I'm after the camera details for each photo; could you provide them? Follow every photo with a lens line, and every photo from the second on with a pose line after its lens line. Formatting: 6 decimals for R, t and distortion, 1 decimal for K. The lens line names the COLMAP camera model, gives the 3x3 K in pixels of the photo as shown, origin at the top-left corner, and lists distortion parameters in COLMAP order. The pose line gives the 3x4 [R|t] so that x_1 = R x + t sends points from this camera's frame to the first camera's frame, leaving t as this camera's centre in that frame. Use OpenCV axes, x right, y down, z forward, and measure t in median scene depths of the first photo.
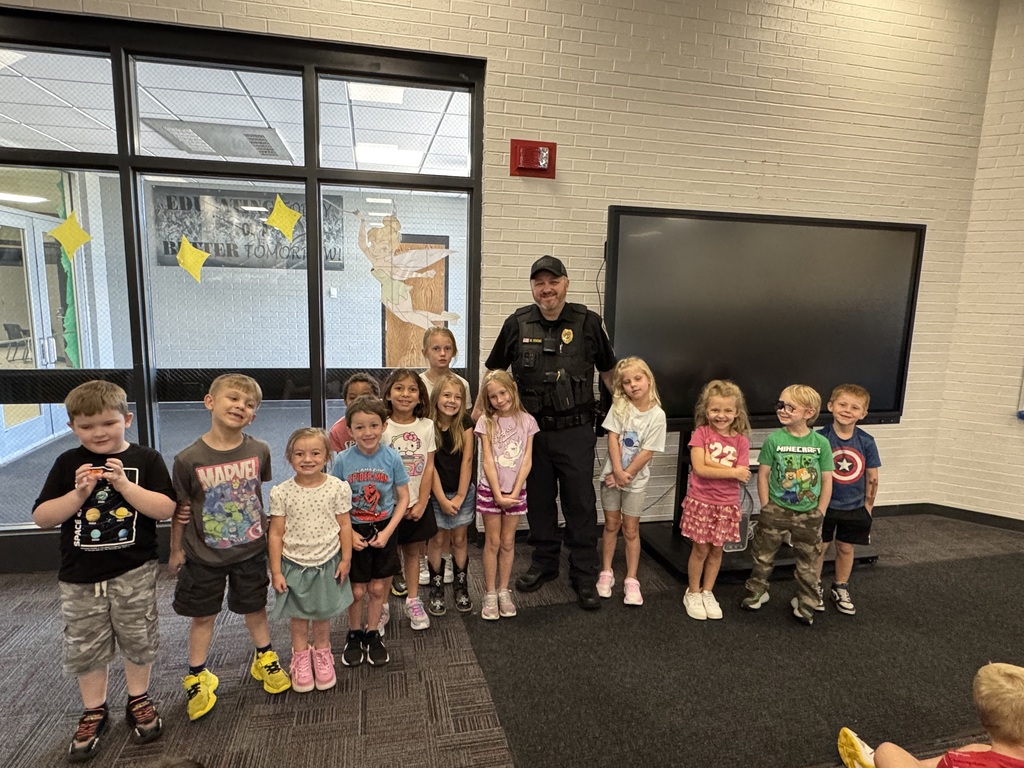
lens RADIAL K [[595.9, 0, 513.3], [0, 595.9, 388.3], [0, 0, 1]] dist [0.000247, 0.000021]
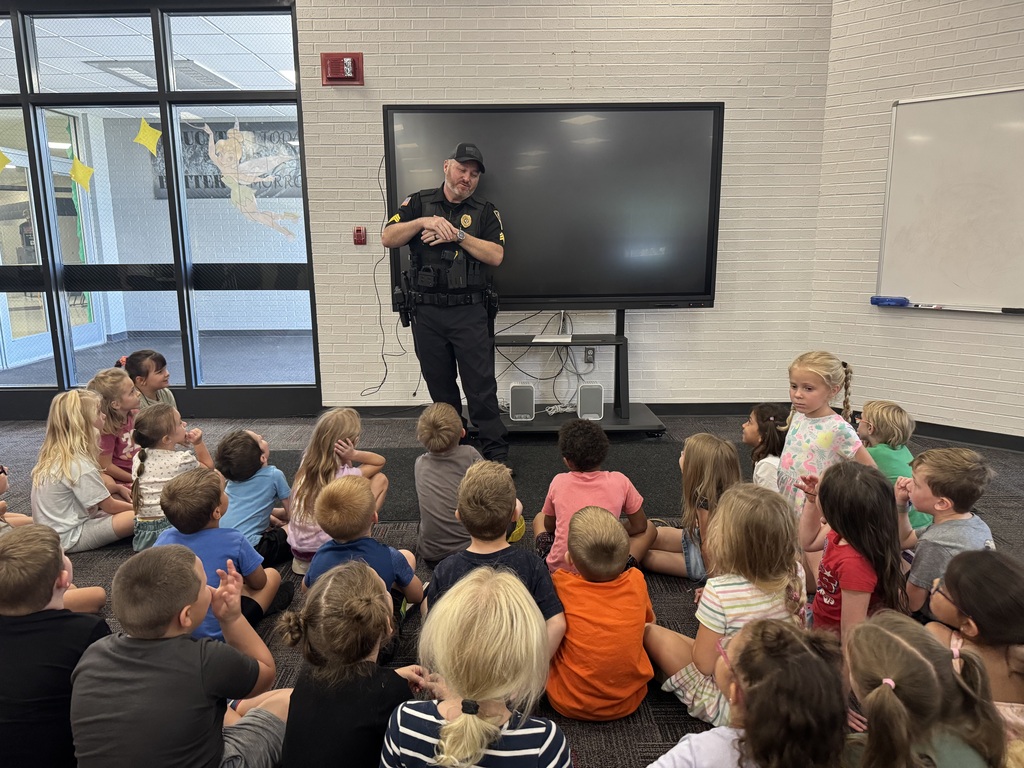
lens RADIAL K [[721.9, 0, 508.3], [0, 721.9, 385.3], [0, 0, 1]] dist [0.005000, -0.007179]
pose [[0.976248, 0.008821, -0.216476, 0.605141], [-0.000187, 0.999205, 0.039875, 0.149160], [0.216655, -0.038887, 0.975473, -0.271693]]
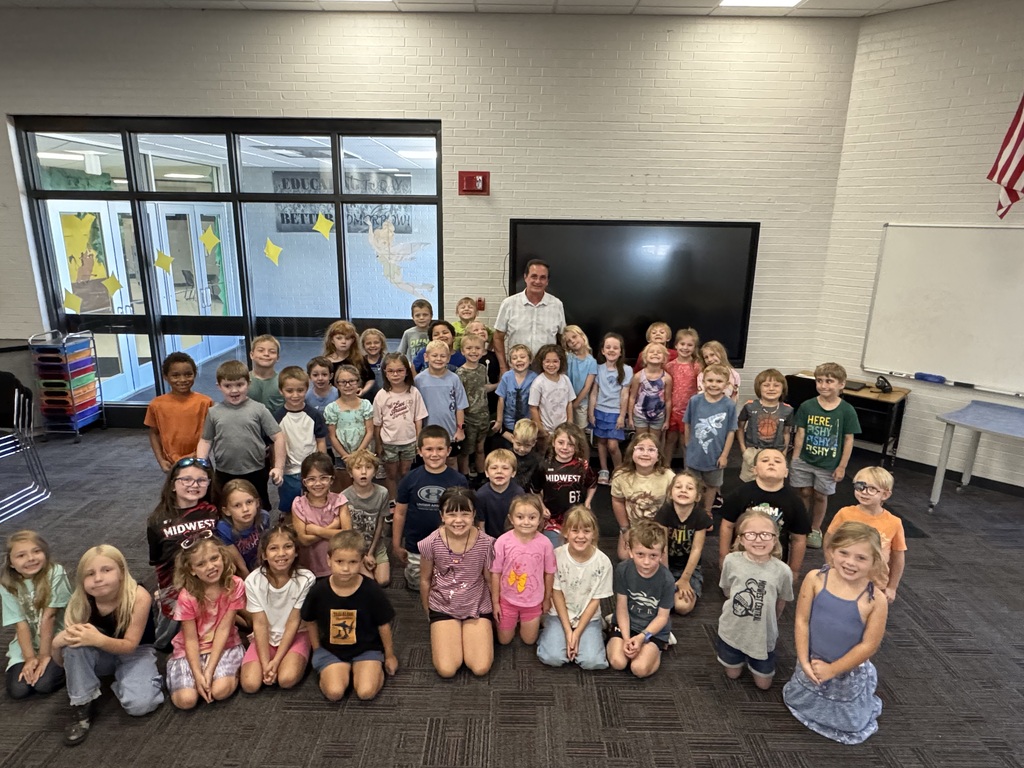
lens RADIAL K [[620.6, 0, 511.9], [0, 620.6, 389.5], [0, 0, 1]] dist [-0.006635, 0.013341]
pose [[0.974867, 0.048844, -0.217367, 0.467034], [-0.026565, 0.994195, 0.104260, -0.029121], [0.221197, -0.095865, 0.970506, -0.525121]]
